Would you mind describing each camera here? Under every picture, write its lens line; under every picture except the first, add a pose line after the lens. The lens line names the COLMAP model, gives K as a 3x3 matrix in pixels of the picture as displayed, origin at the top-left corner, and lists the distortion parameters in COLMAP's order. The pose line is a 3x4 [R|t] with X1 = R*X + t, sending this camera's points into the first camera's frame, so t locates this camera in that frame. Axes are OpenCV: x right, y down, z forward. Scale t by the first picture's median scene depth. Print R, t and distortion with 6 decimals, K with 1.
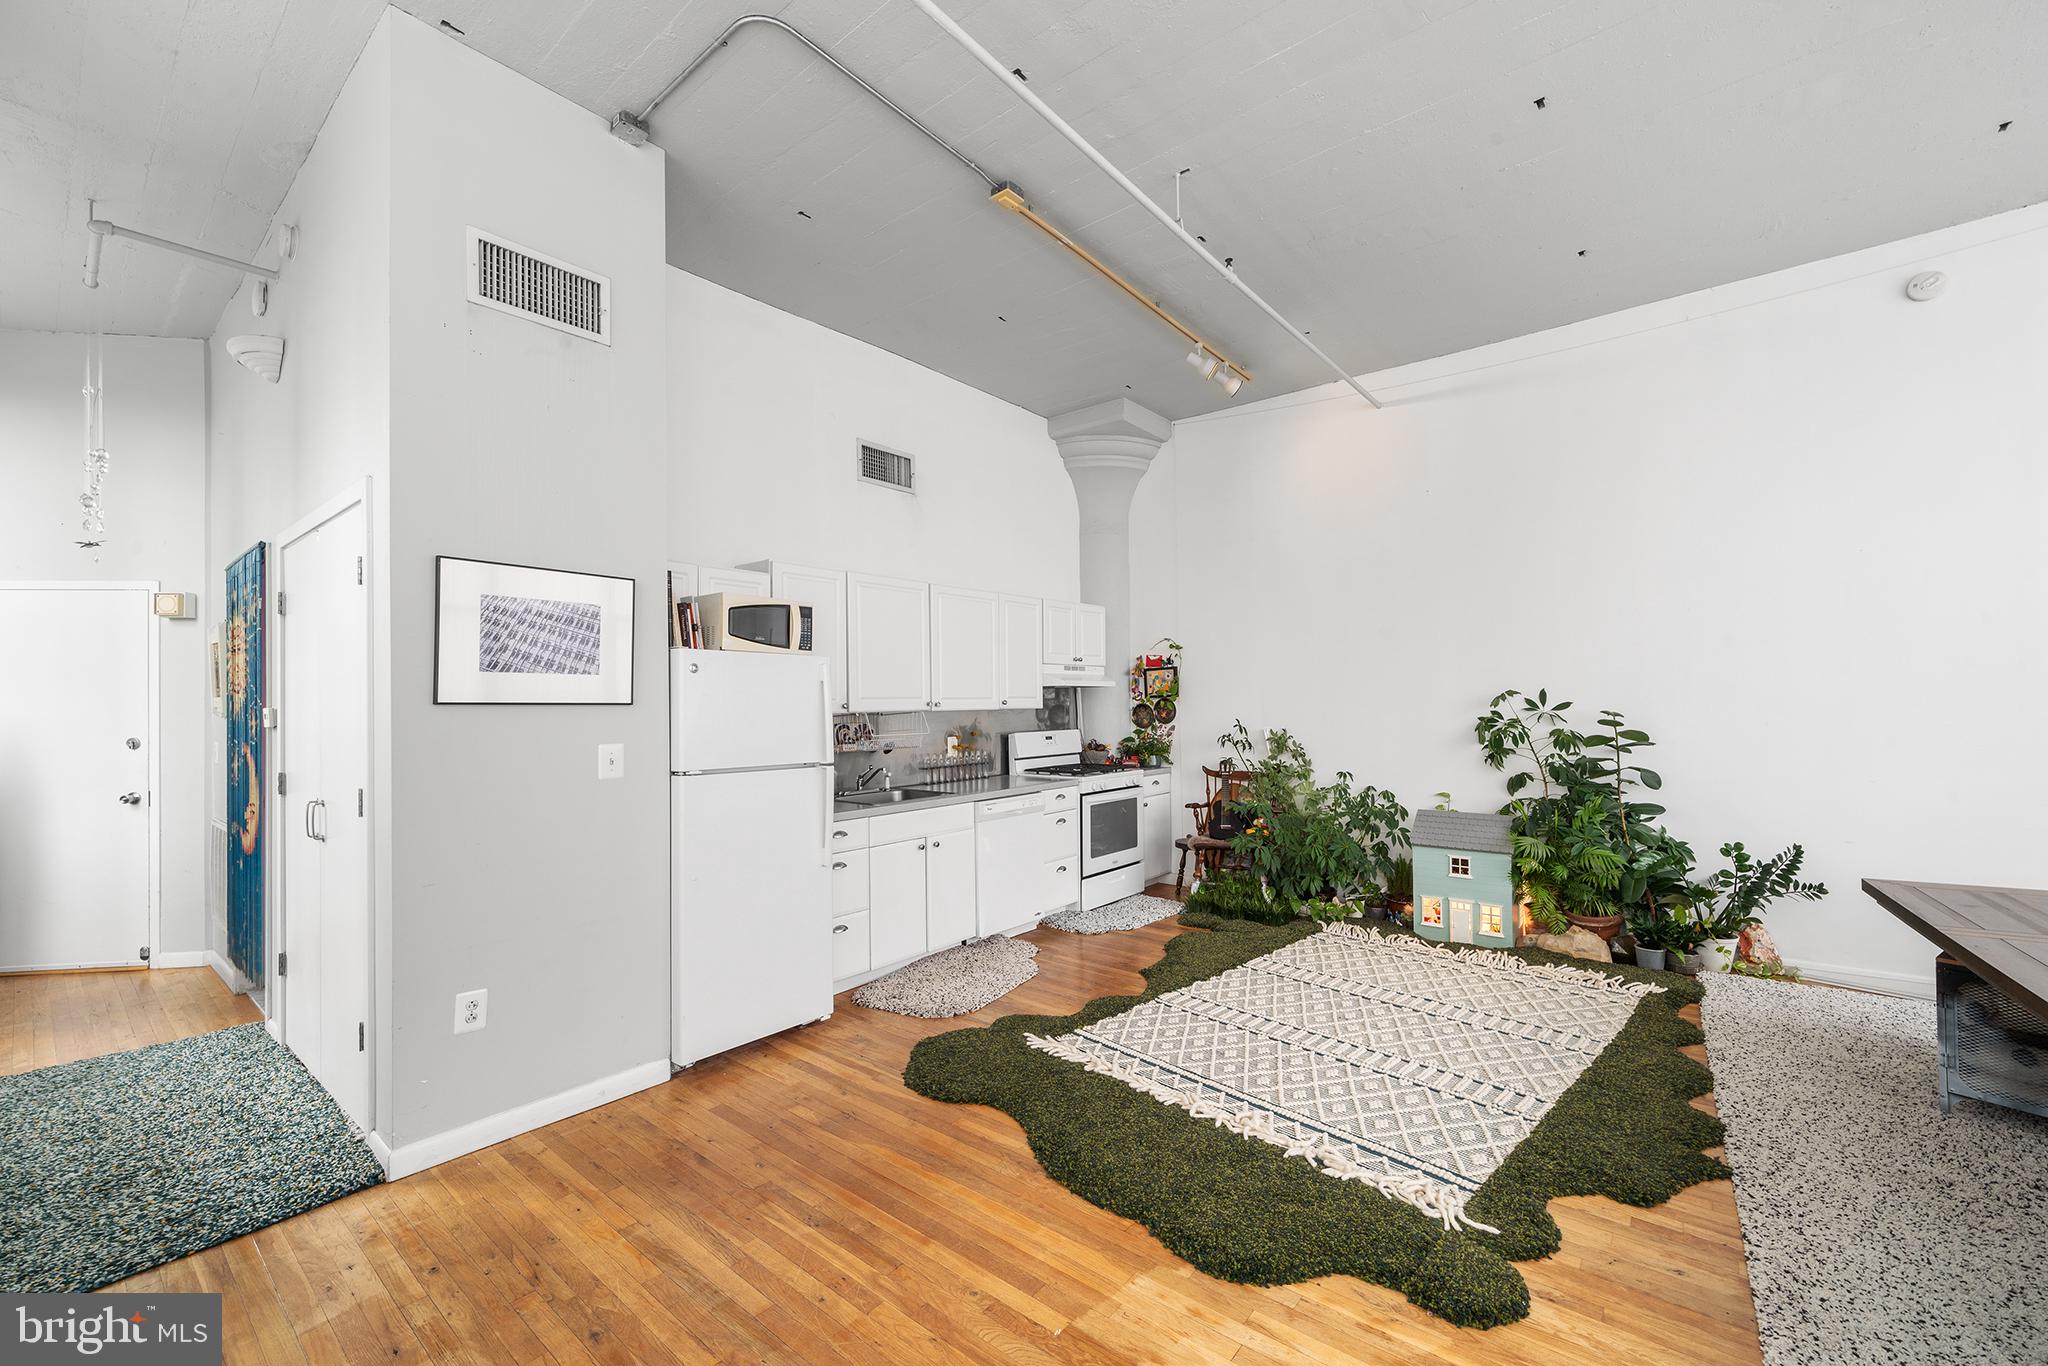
lens RADIAL K [[832.9, 0, 1020.9], [0, 832.9, 692.1], [0, 0, 1]] dist [-0.001359, 0.000123]
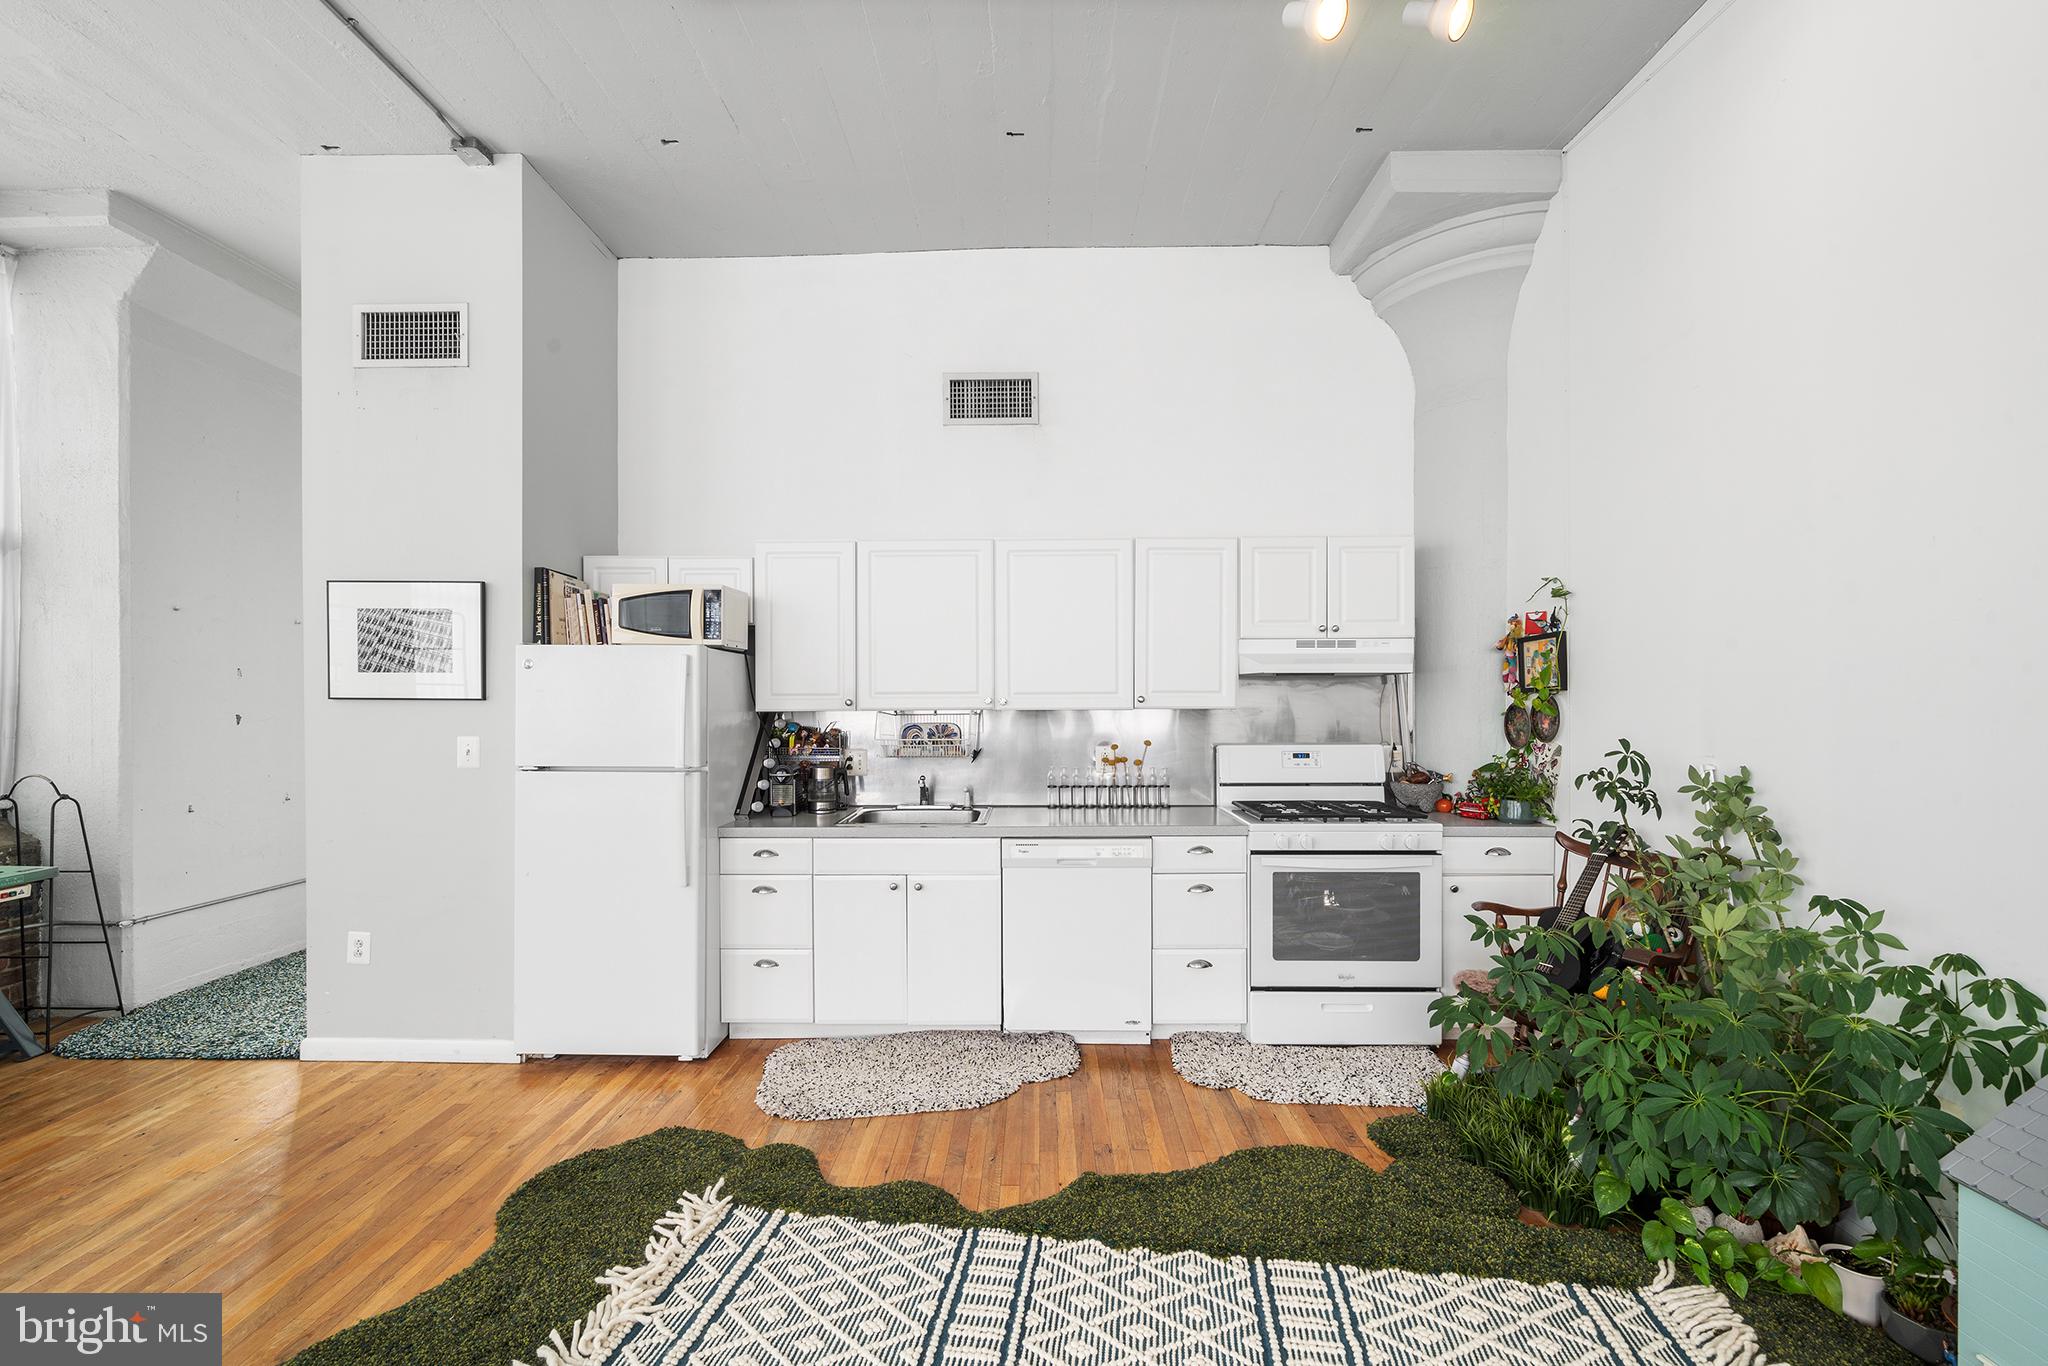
lens RADIAL K [[838.4, 0, 1023.4], [0, 838.4, 705.7], [0, 0, 1]] dist [-0.001687, -0.000064]
pose [[0.621349, 0.013968, -0.783410, 0.612609], [0.006409, 0.999717, 0.022909, 0.001709], [0.783508, -0.019256, 0.621083, 0.672464]]
